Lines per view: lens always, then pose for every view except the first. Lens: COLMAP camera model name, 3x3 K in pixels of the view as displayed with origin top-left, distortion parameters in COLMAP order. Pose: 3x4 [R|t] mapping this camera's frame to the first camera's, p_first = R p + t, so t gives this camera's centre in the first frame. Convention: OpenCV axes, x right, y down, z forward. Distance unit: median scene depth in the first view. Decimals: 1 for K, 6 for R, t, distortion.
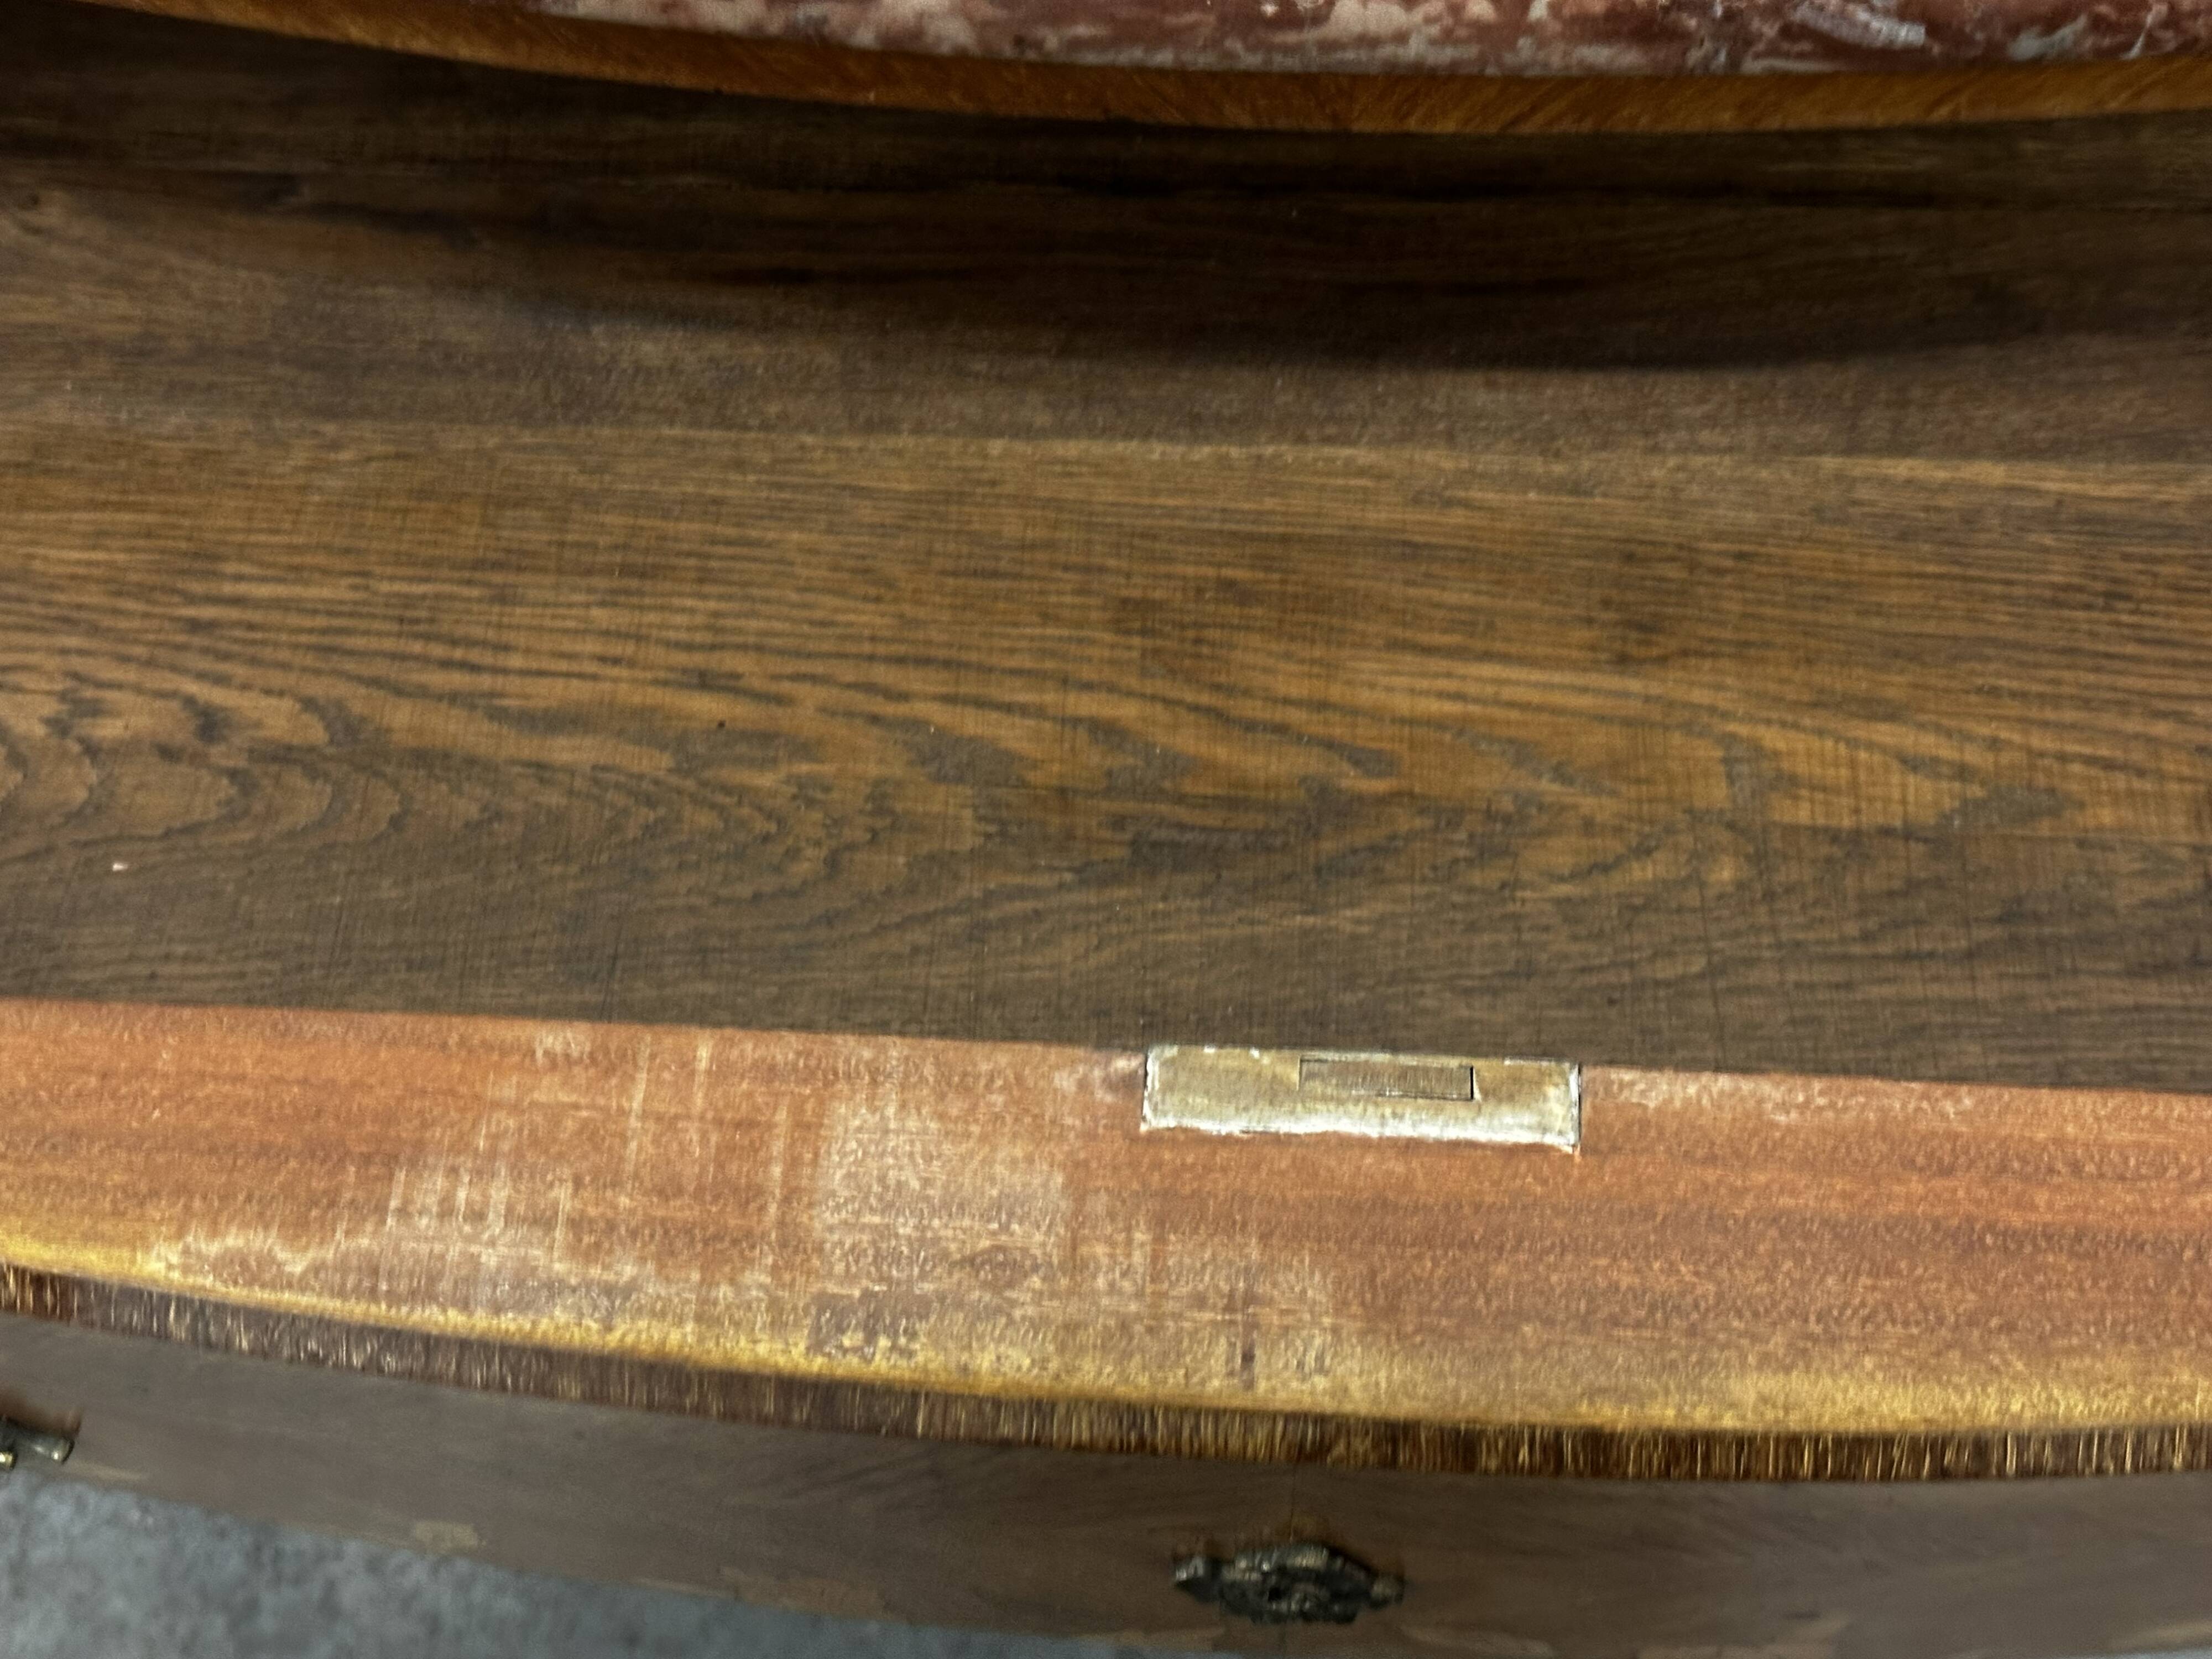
lens RADIAL K [[3120.4, 0, 1110.8], [0, 3120.4, 841.2], [0, 0, 1]] dist [0.125196, 0.000000]
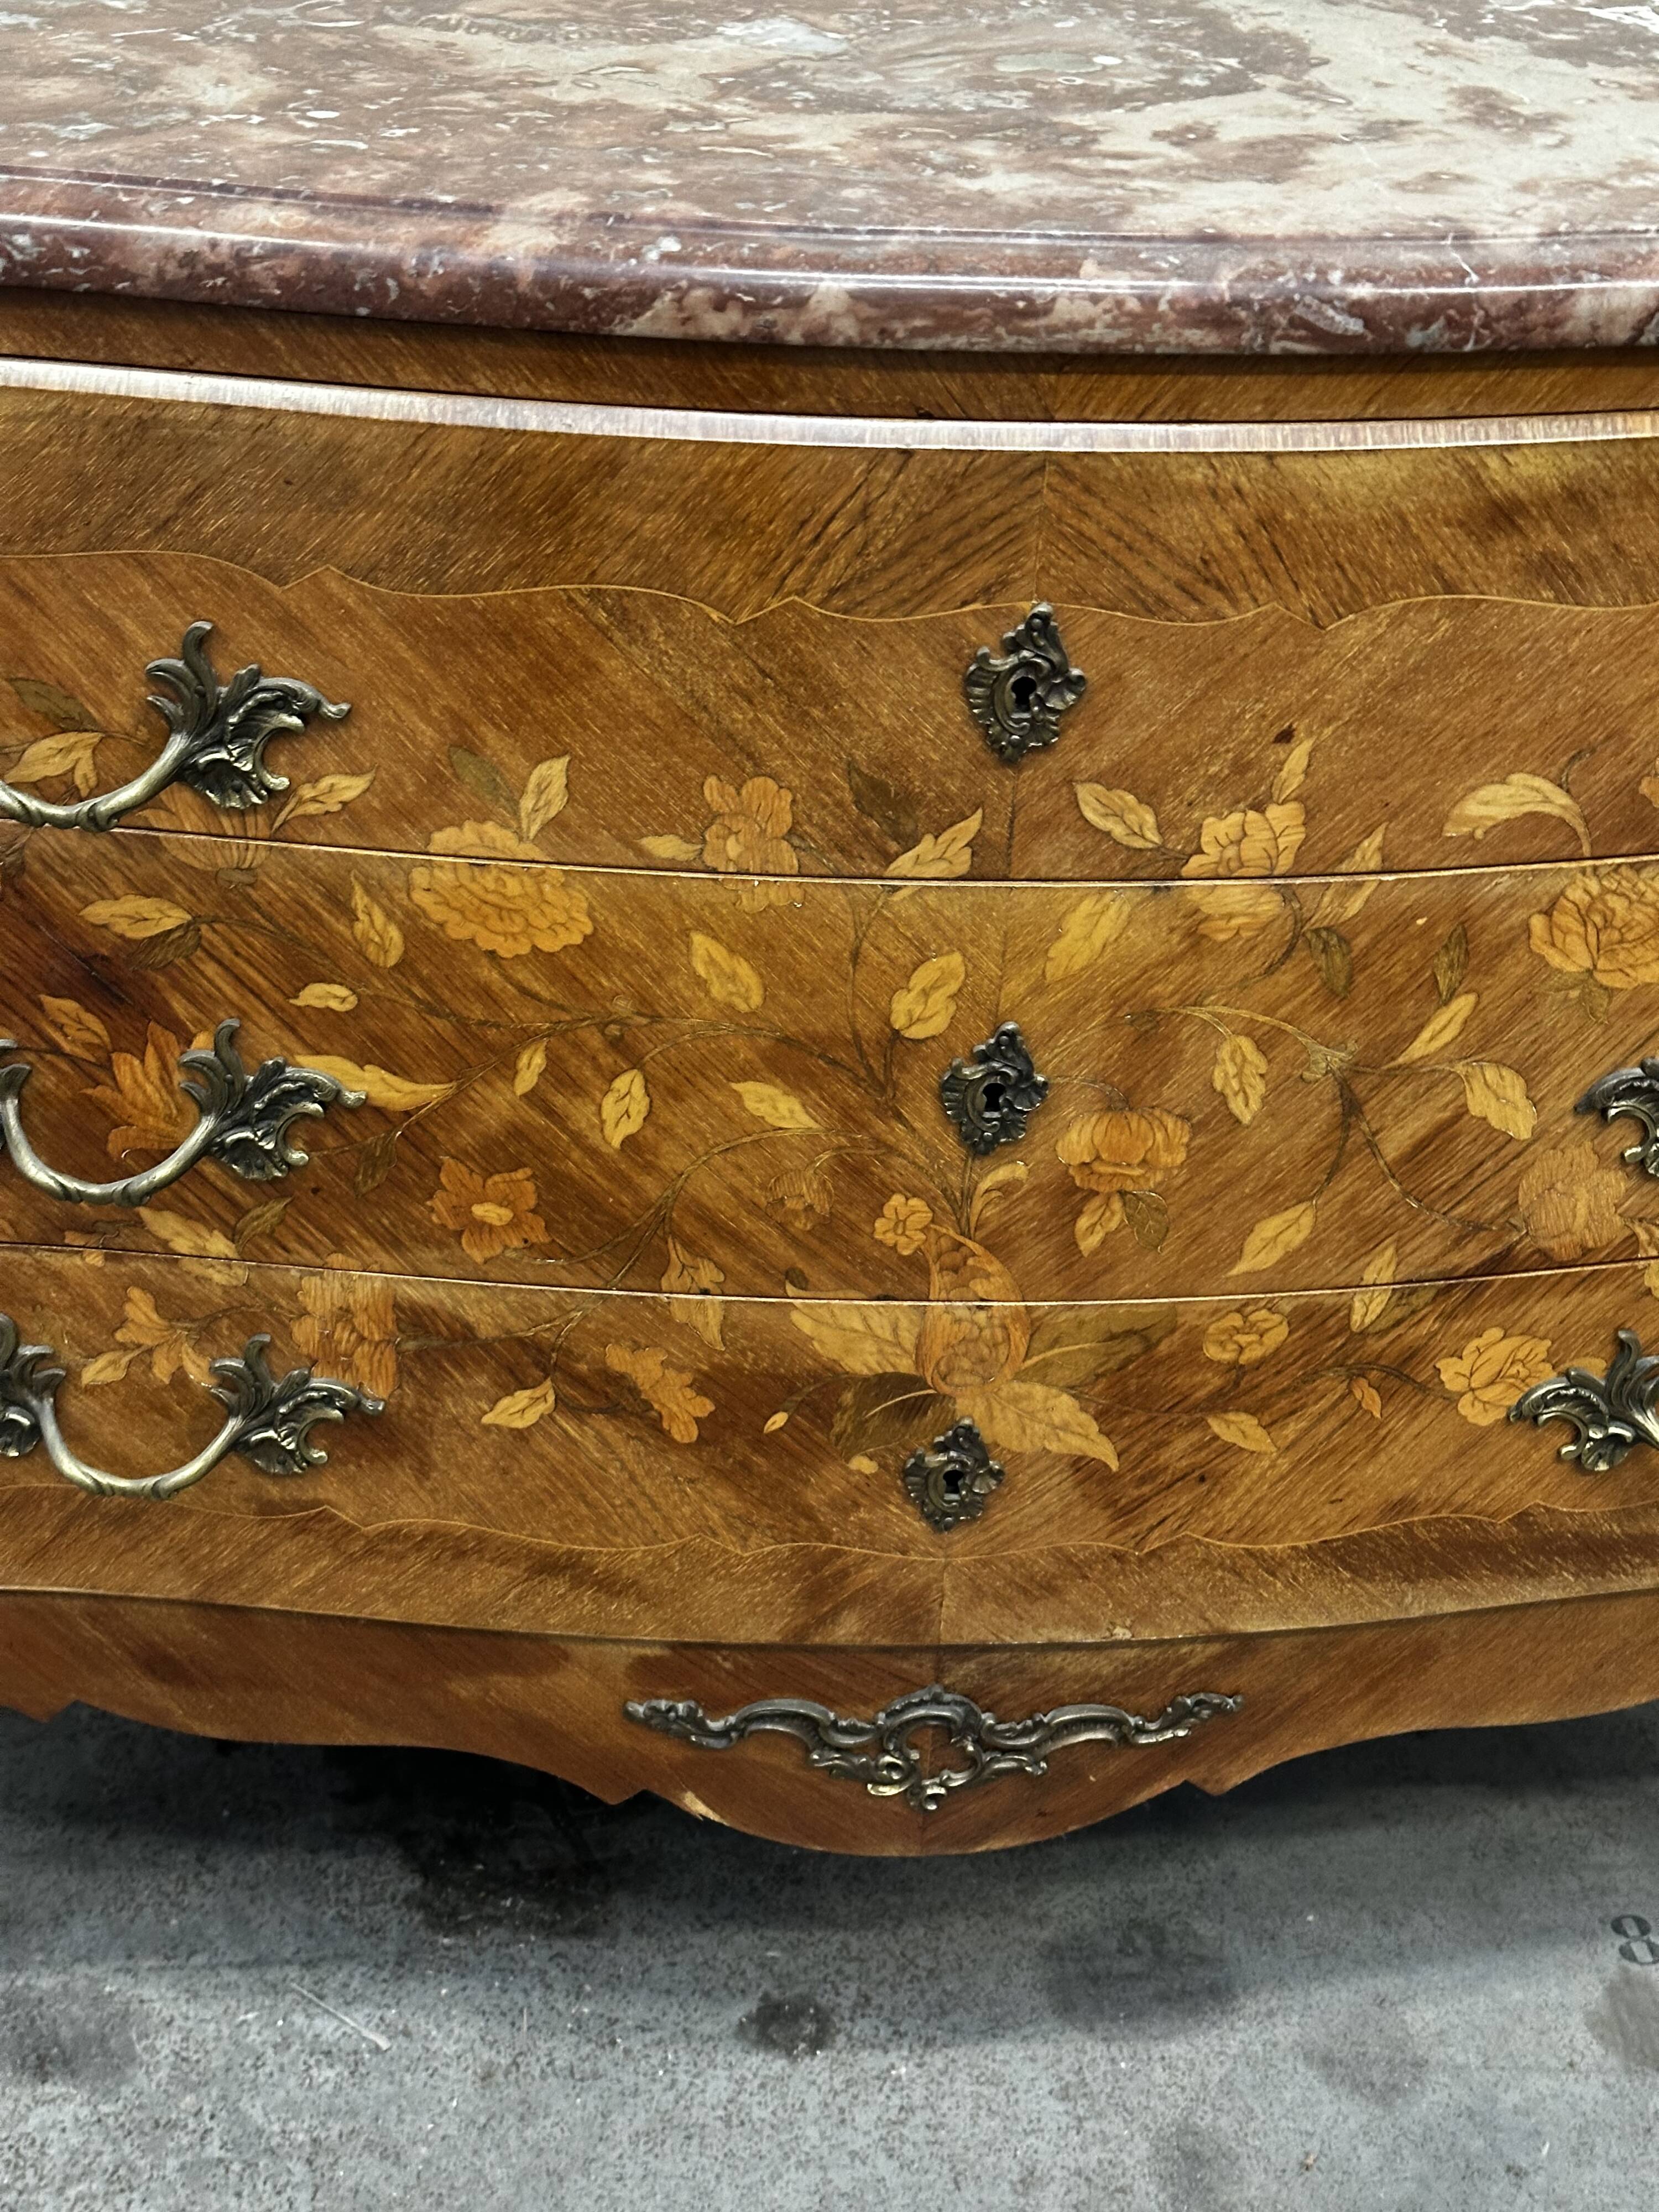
lens RADIAL K [[3120.4, 0, 809.5], [0, 3120.4, 1124.6], [0, 0, 1]] dist [0.125196, 0.000000]
pose [[0.988659, -0.009821, 0.149856, -0.351783], [0.085468, 0.857295, -0.507682, 1.069944], [-0.123485, 0.514732, 0.848412, -0.304152]]
